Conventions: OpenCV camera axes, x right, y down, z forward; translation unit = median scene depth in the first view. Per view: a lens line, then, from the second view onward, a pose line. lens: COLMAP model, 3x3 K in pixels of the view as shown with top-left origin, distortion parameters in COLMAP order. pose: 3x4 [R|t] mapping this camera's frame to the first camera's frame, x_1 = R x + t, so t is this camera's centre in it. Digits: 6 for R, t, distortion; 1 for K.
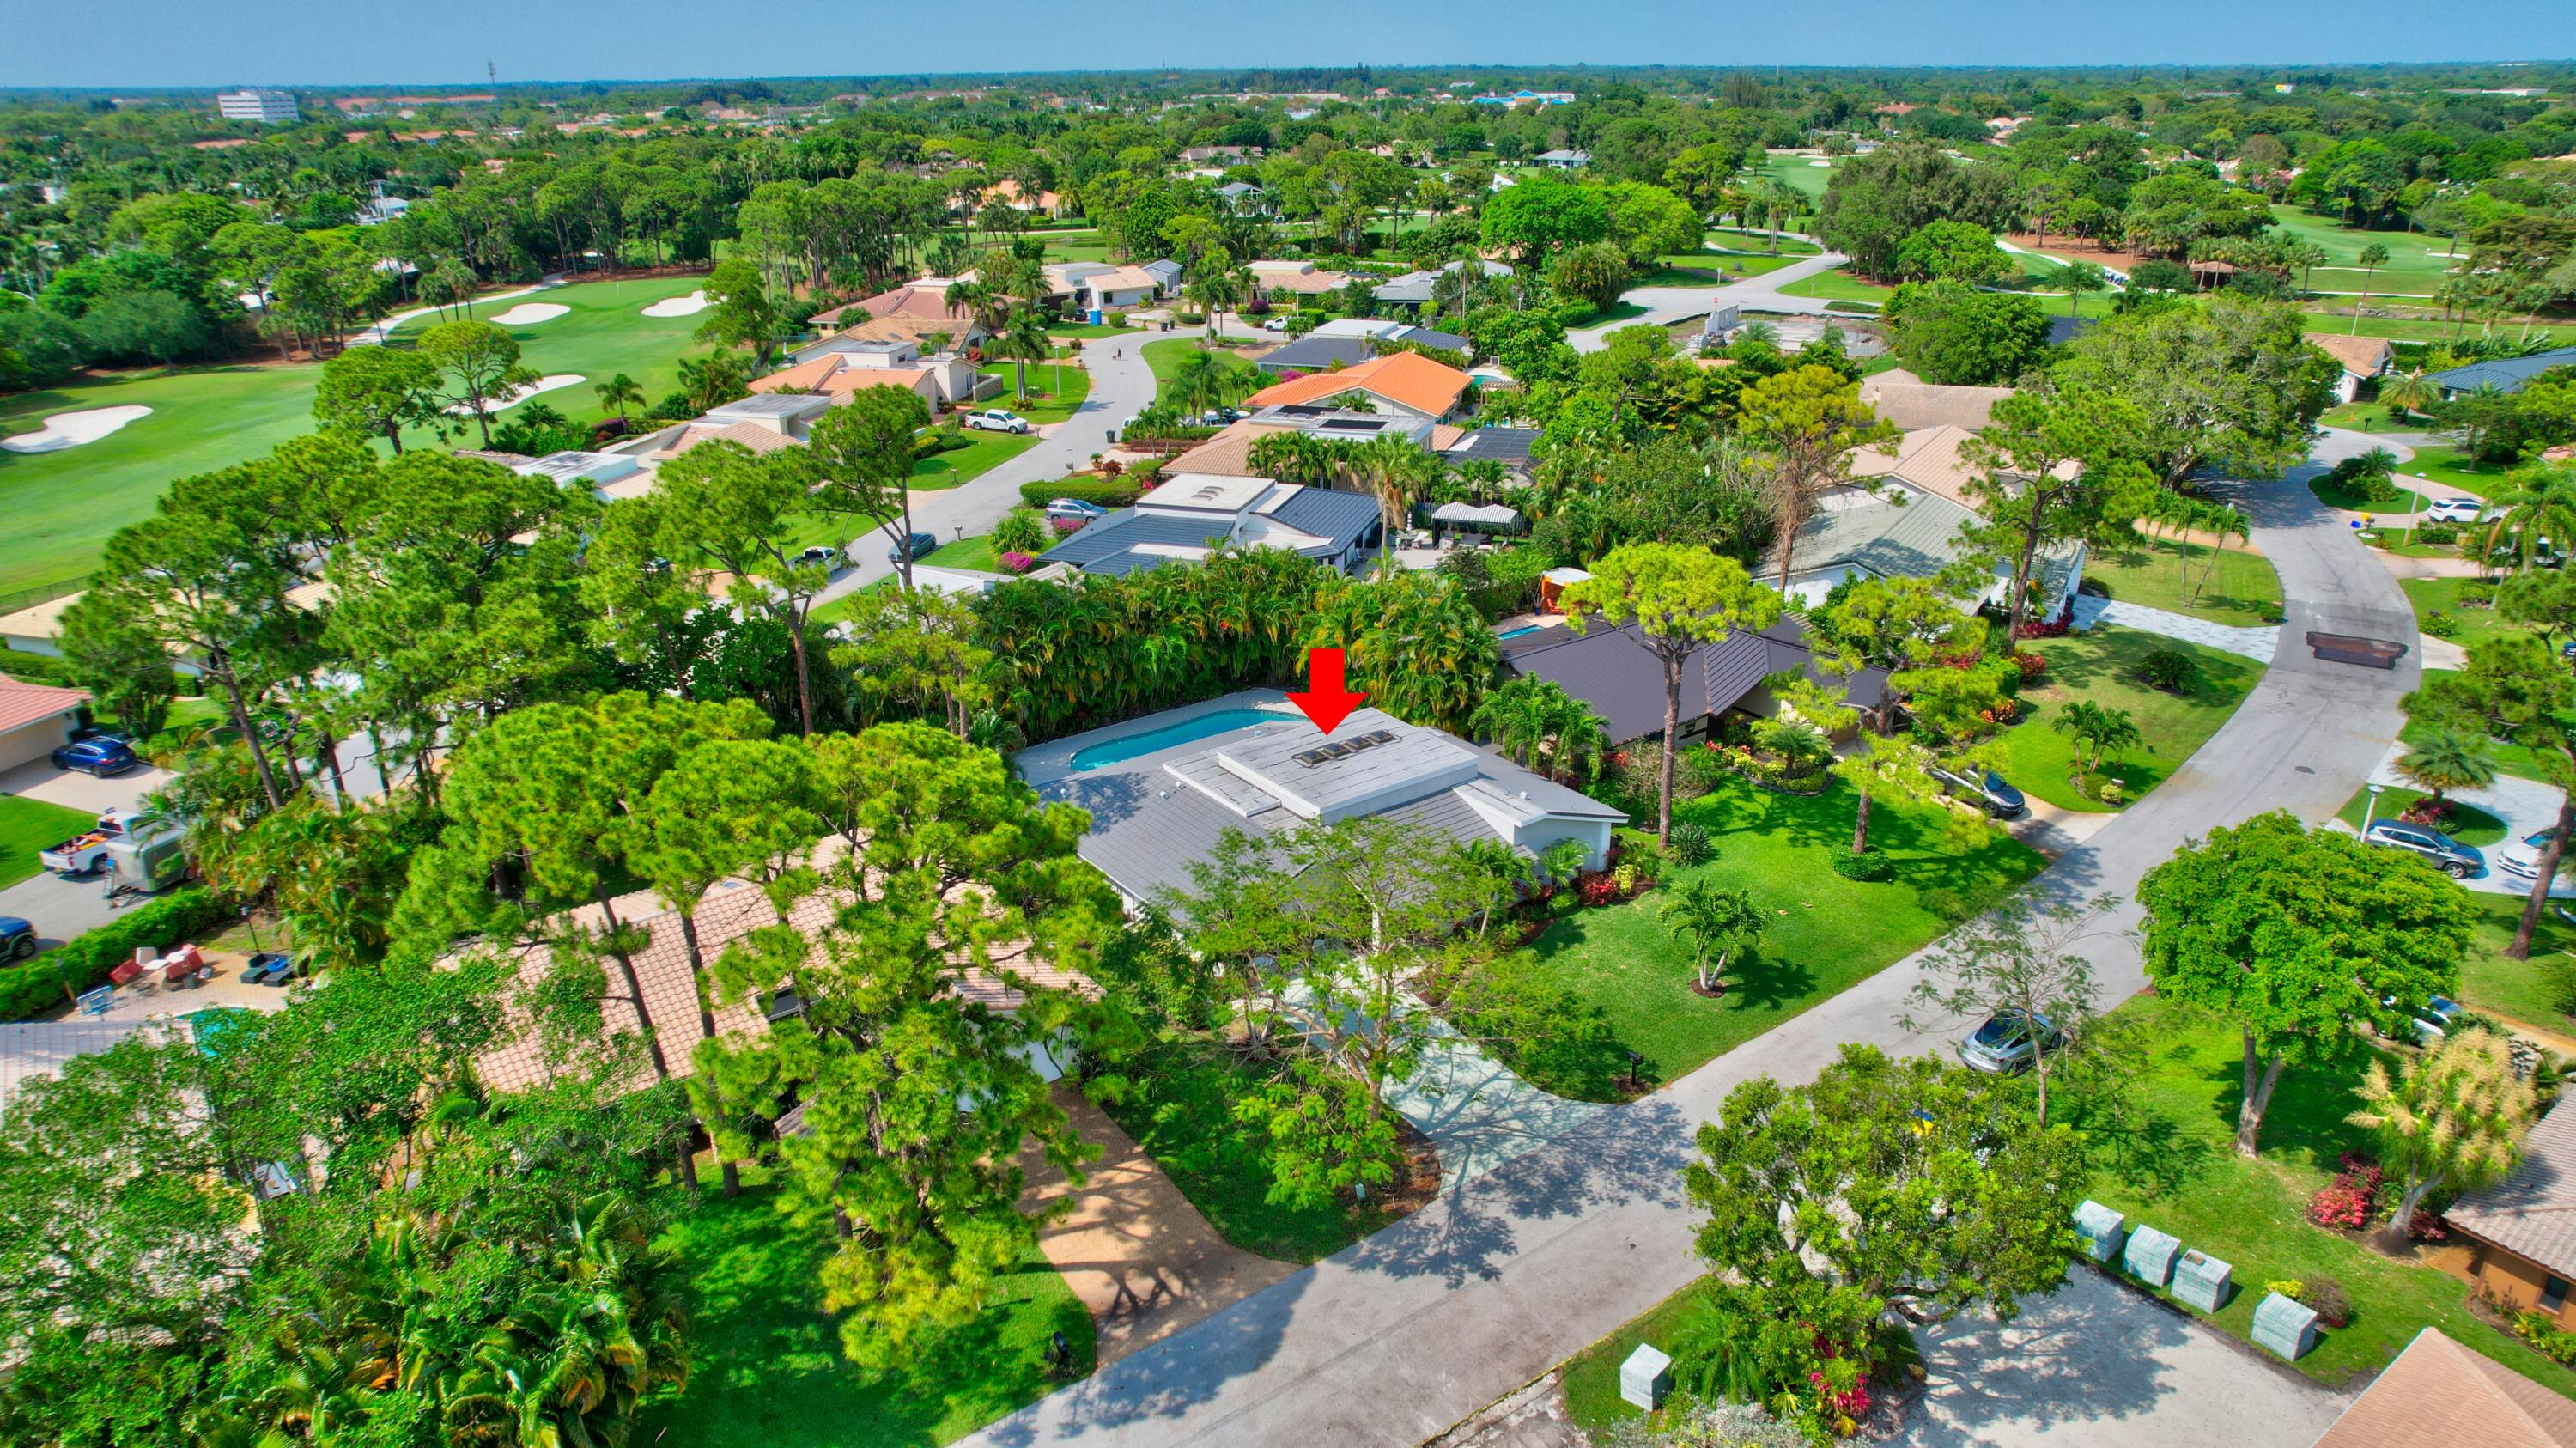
lens RADIAL K [[1639.4, 0, 1288.0], [0, 1639.4, 724.0], [0, 0, 1]] dist [-0.094616, 0.080937]
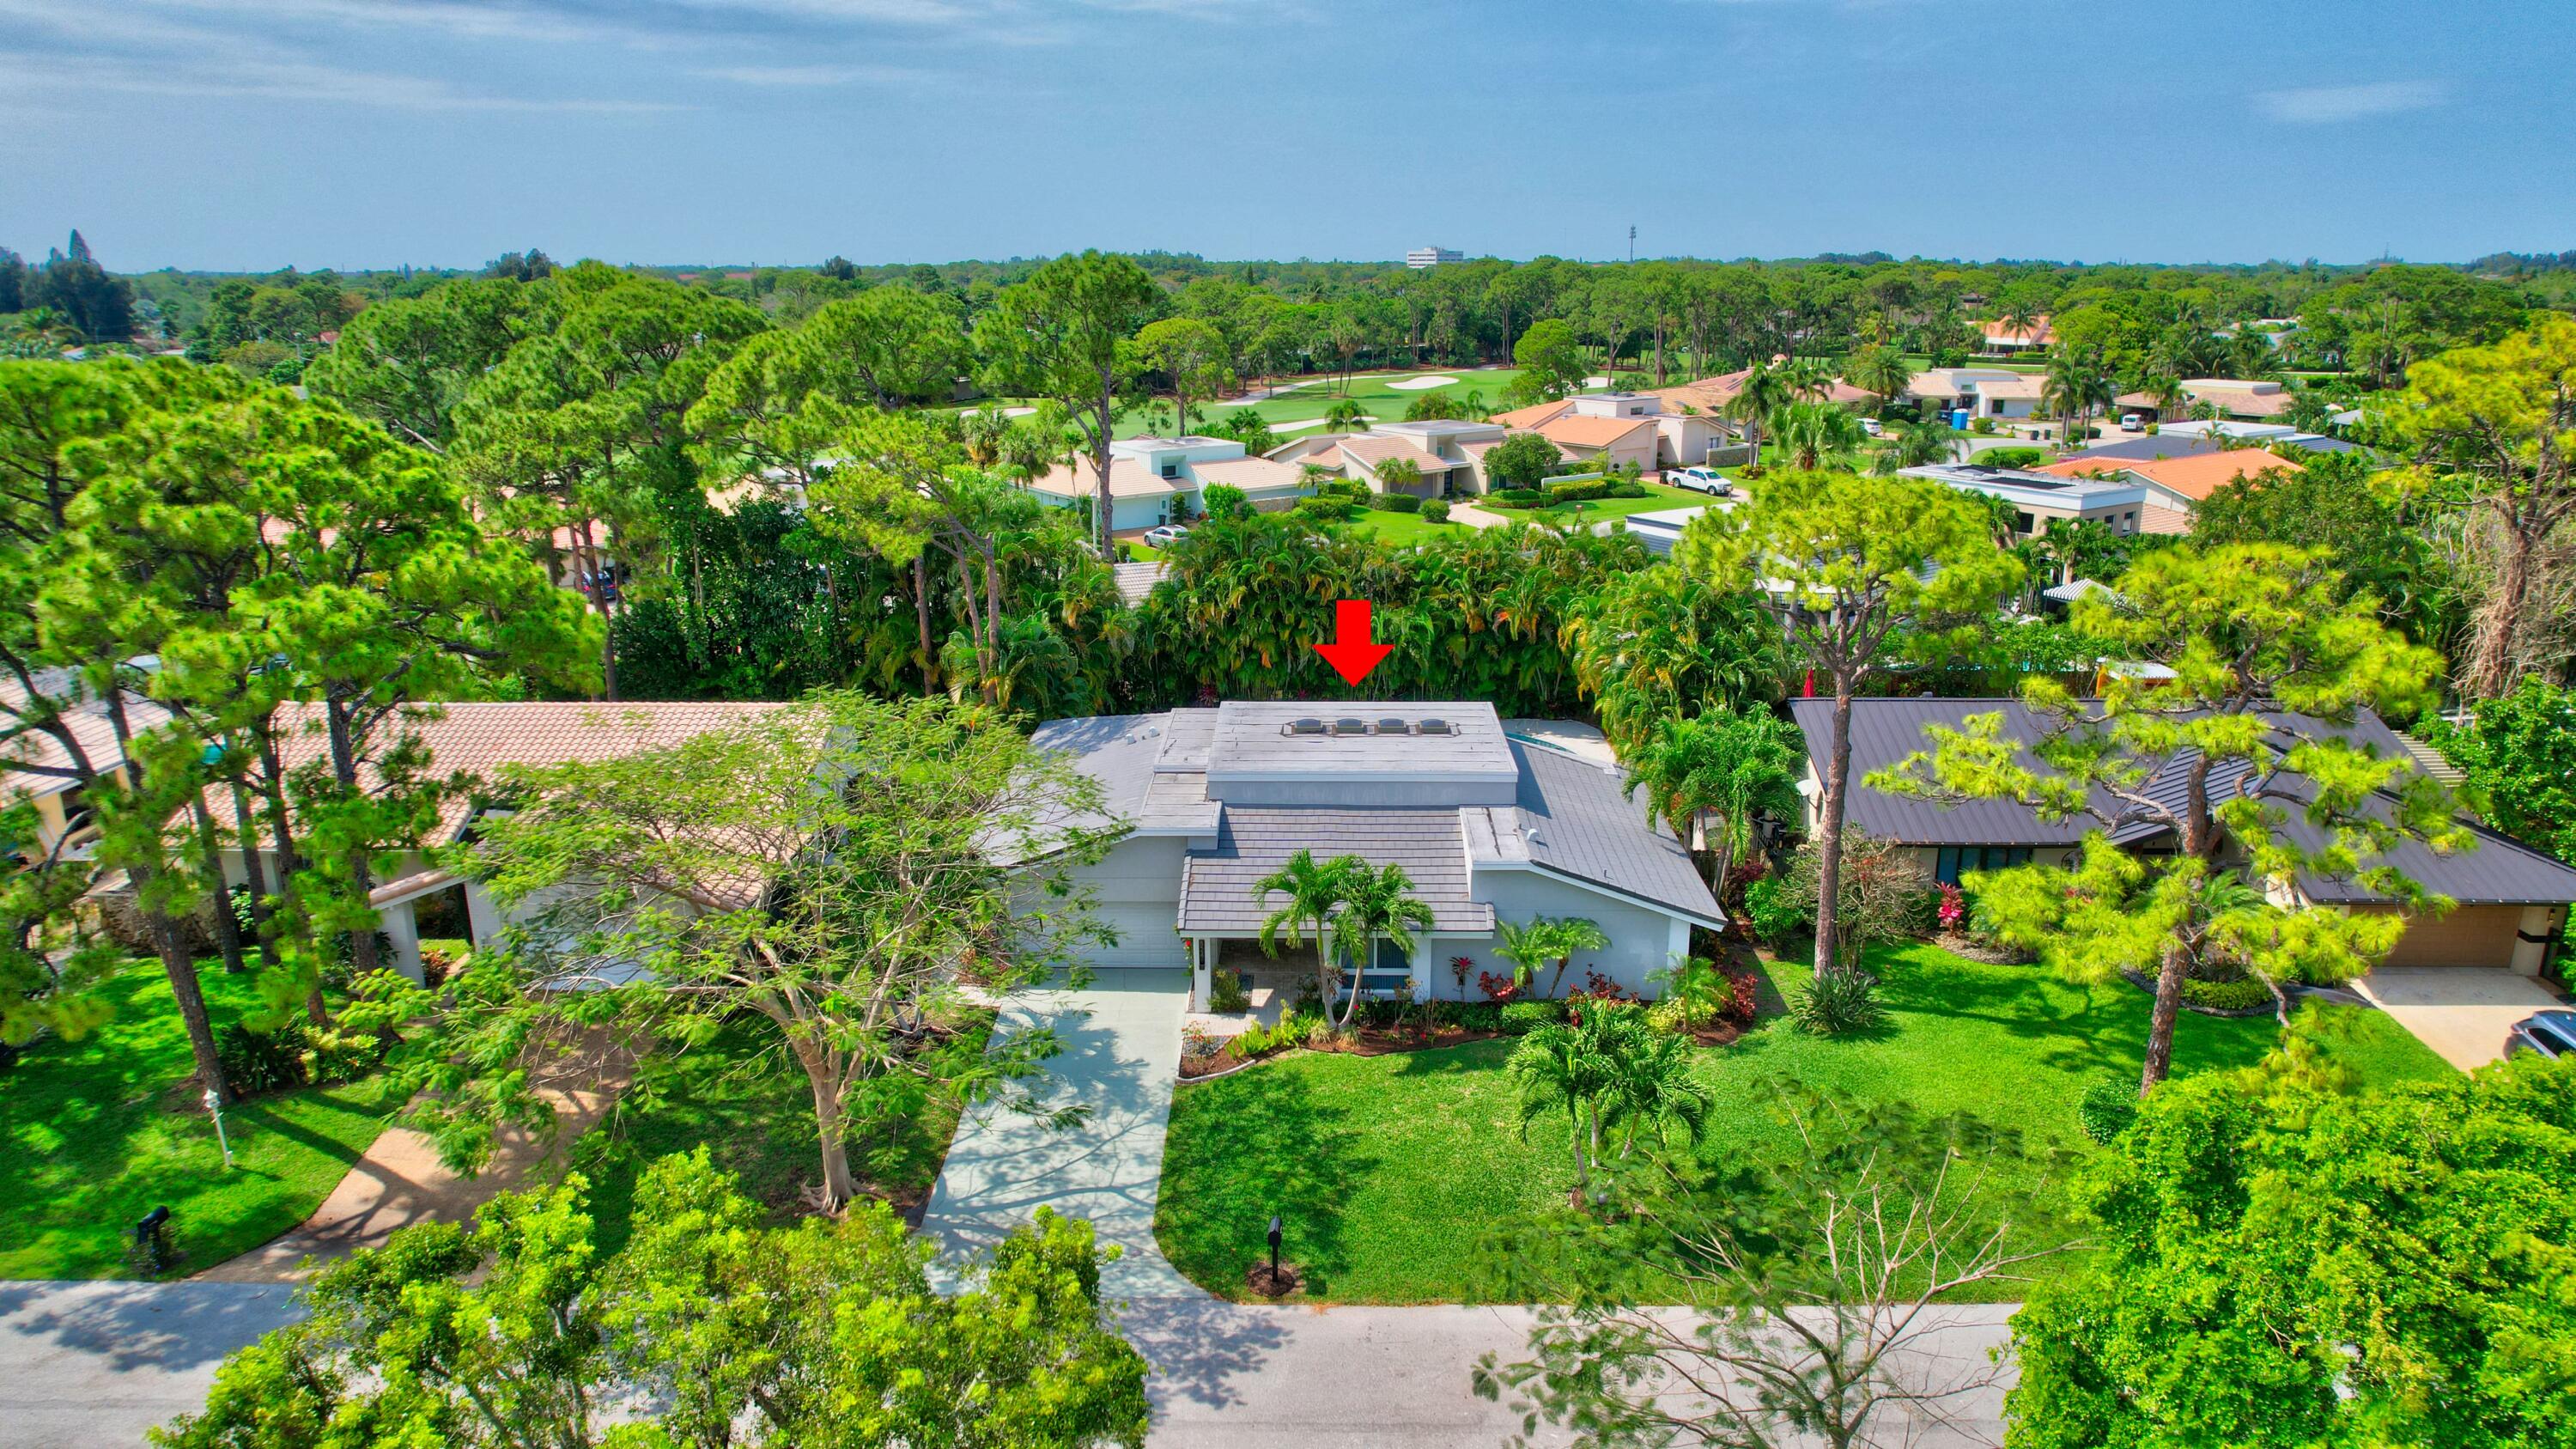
lens RADIAL K [[1639.4, 0, 1288.0], [0, 1639.4, 724.5], [0, 0, 1]] dist [-0.094616, 0.080937]
pose [[0.789704, 0.169568, -0.589588, 0.155987], [-0.229649, 0.972877, -0.027792, 0.014849], [0.568883, 0.157346, 0.807226, 0.157304]]
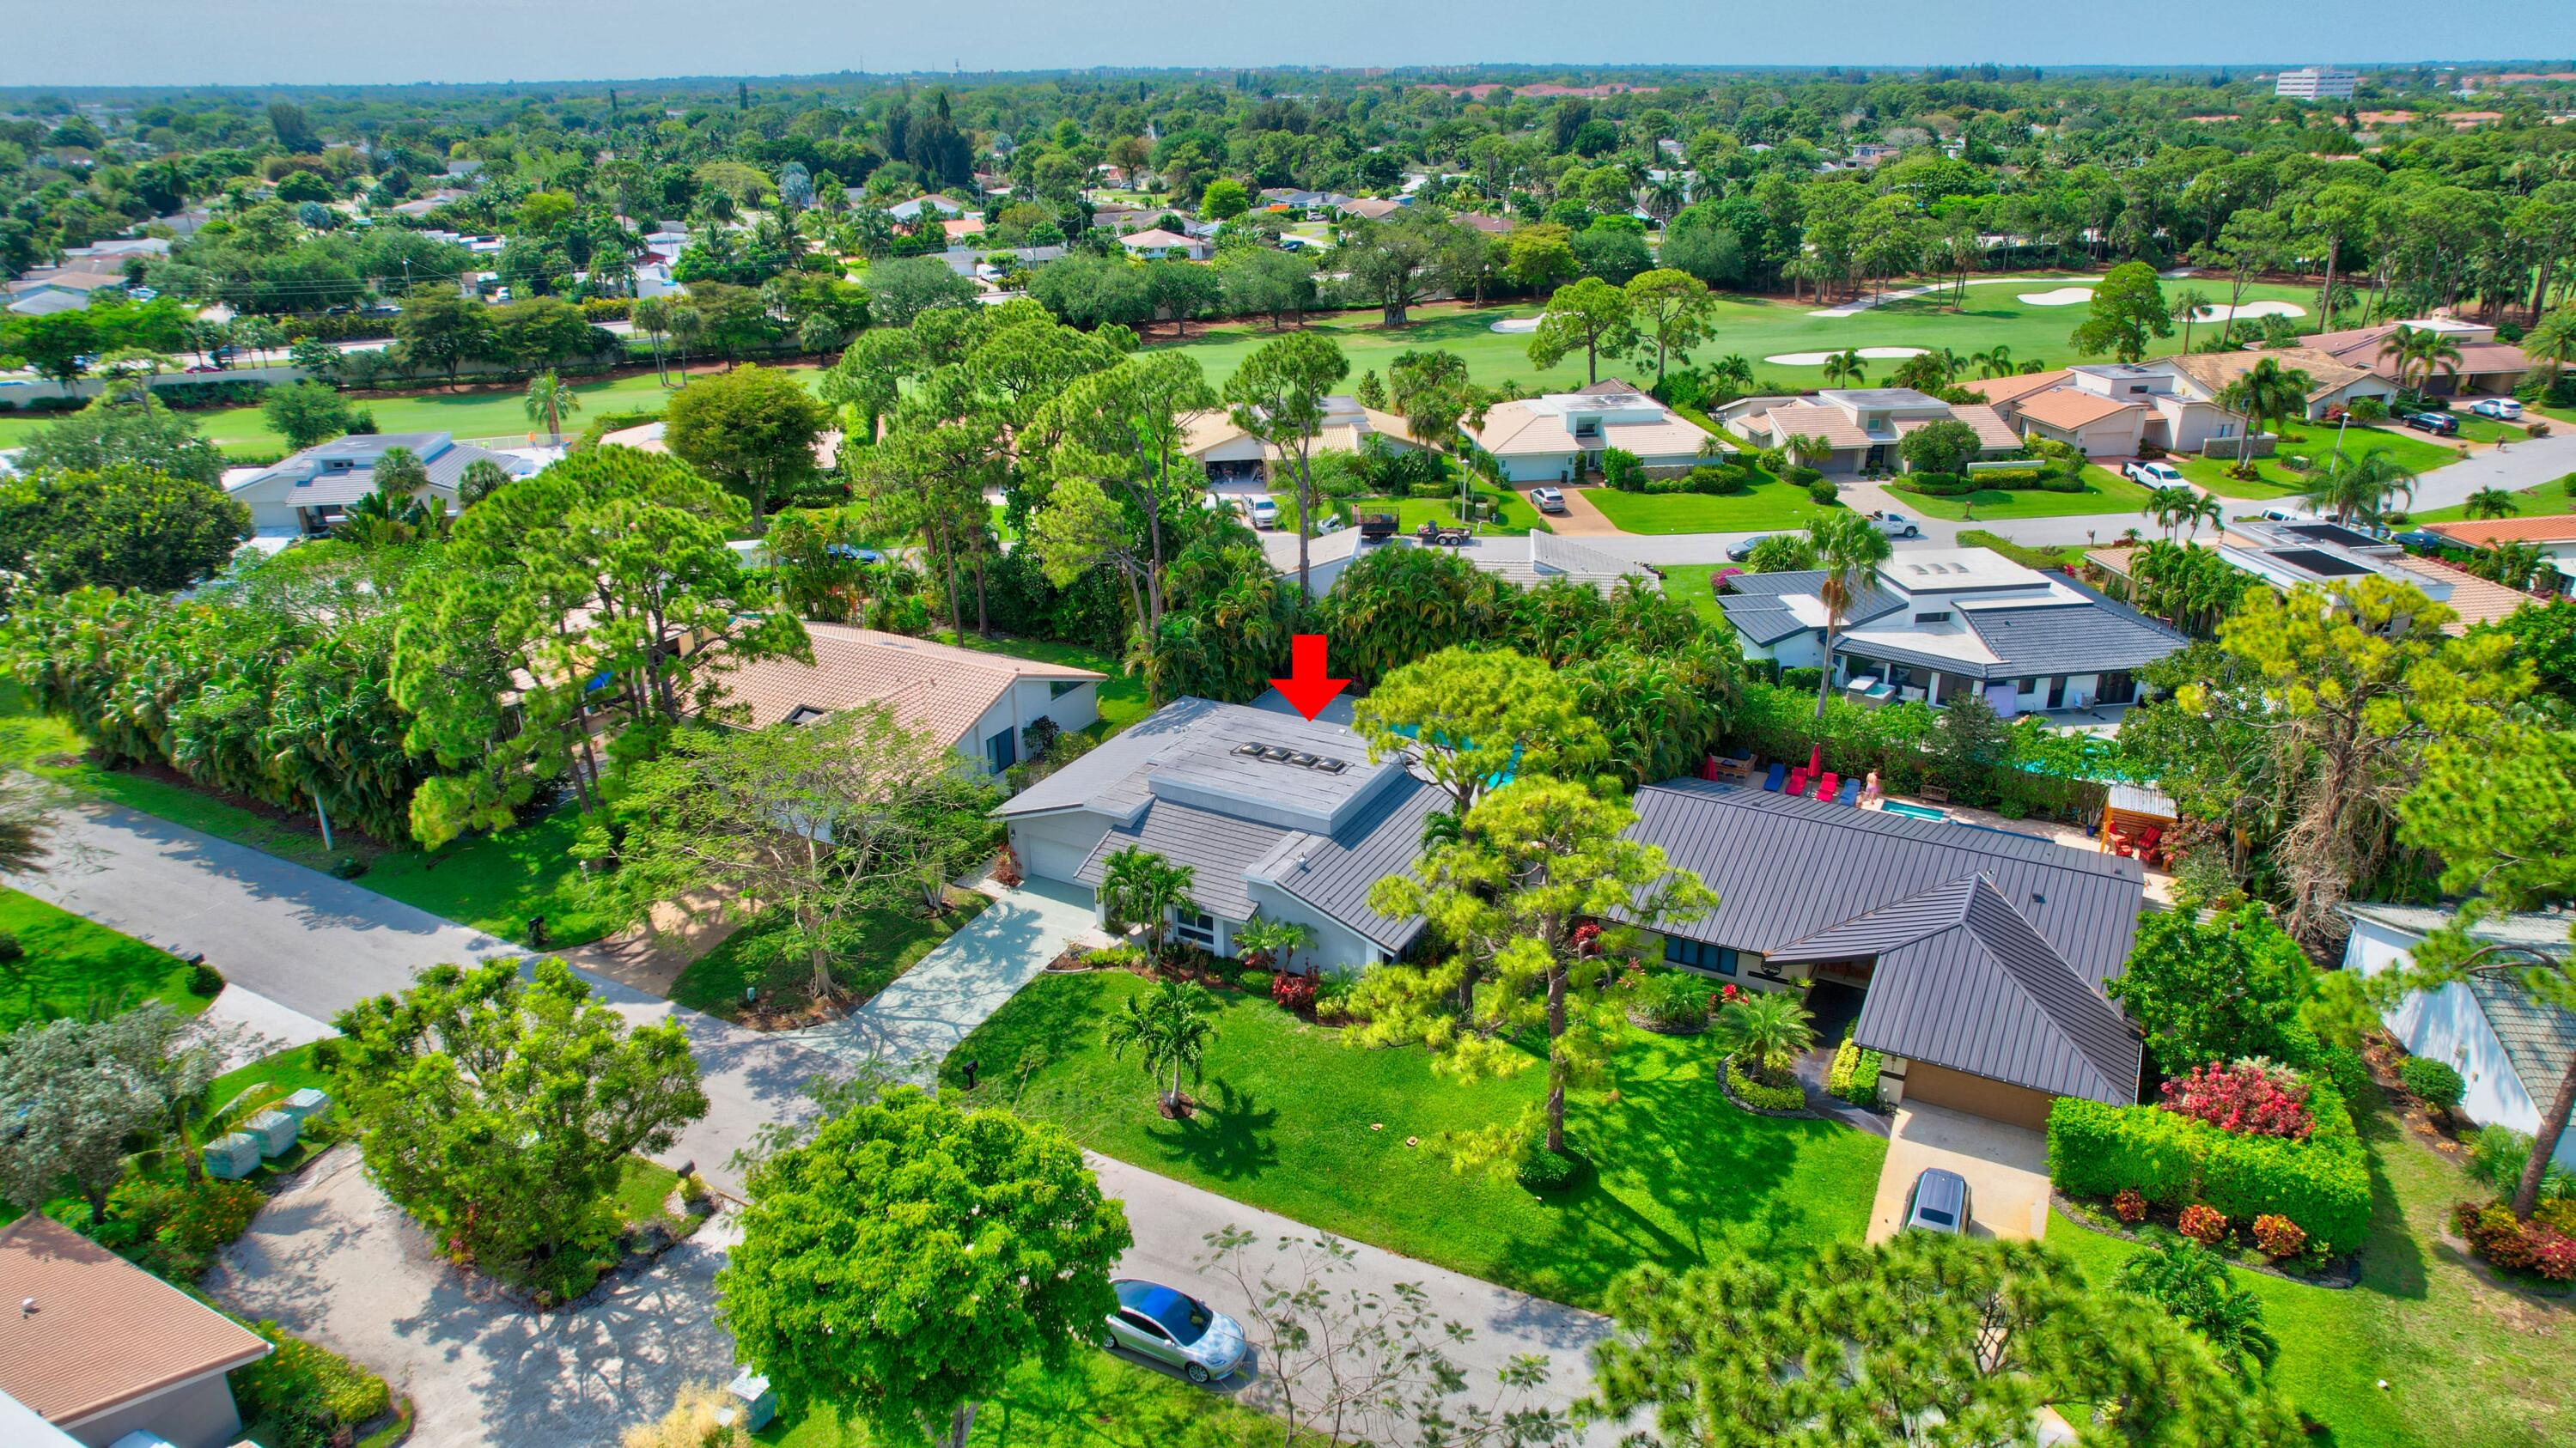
lens RADIAL K [[1639.1, 0, 1288.0], [0, 1639.1, 724.0], [0, 0, 1]] dist [-0.094616, 0.080937]
pose [[0.419941, 0.343032, -0.840225, 0.317015], [-0.332009, 0.919707, 0.209545, -0.077588], [0.844641, 0.190966, 0.500113, 0.189125]]
